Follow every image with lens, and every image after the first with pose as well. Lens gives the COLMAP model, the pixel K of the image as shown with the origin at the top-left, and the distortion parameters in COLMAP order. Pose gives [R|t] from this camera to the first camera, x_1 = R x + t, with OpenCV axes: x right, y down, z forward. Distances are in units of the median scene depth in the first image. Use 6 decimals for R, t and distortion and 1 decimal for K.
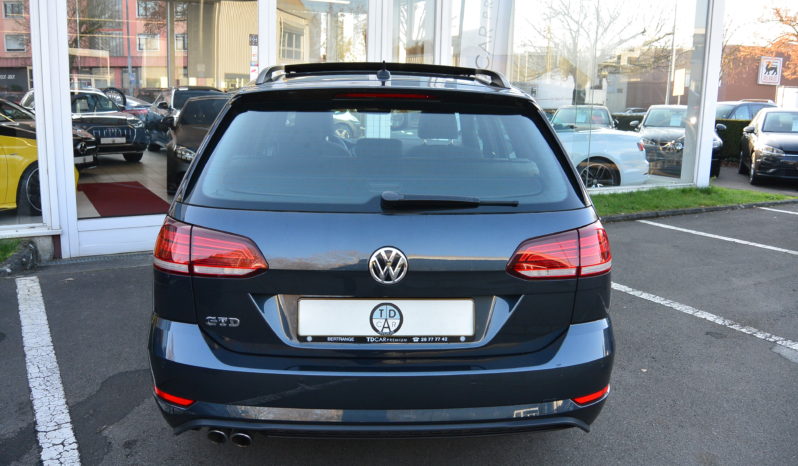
lens RADIAL K [[687.5, 0, 399.8], [0, 687.5, 232.3], [0, 0, 1]] dist [-0.139454, 0.057439]
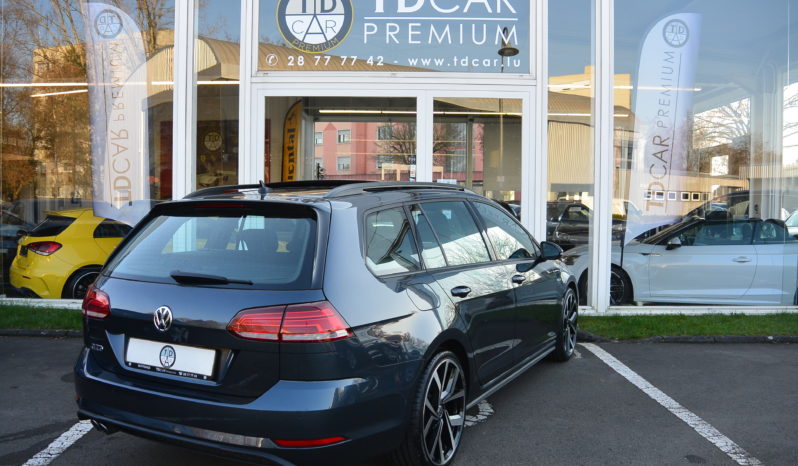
lens RADIAL K [[687.5, 0, 400.5], [0, 687.5, 228.4], [0, 0, 1]] dist [-0.139454, 0.057439]
pose [[0.863095, 0.002305, -0.505036, 0.604713], [-0.085137, 0.986343, -0.140995, 0.009383], [0.497814, 0.164690, 0.851504, -0.007587]]
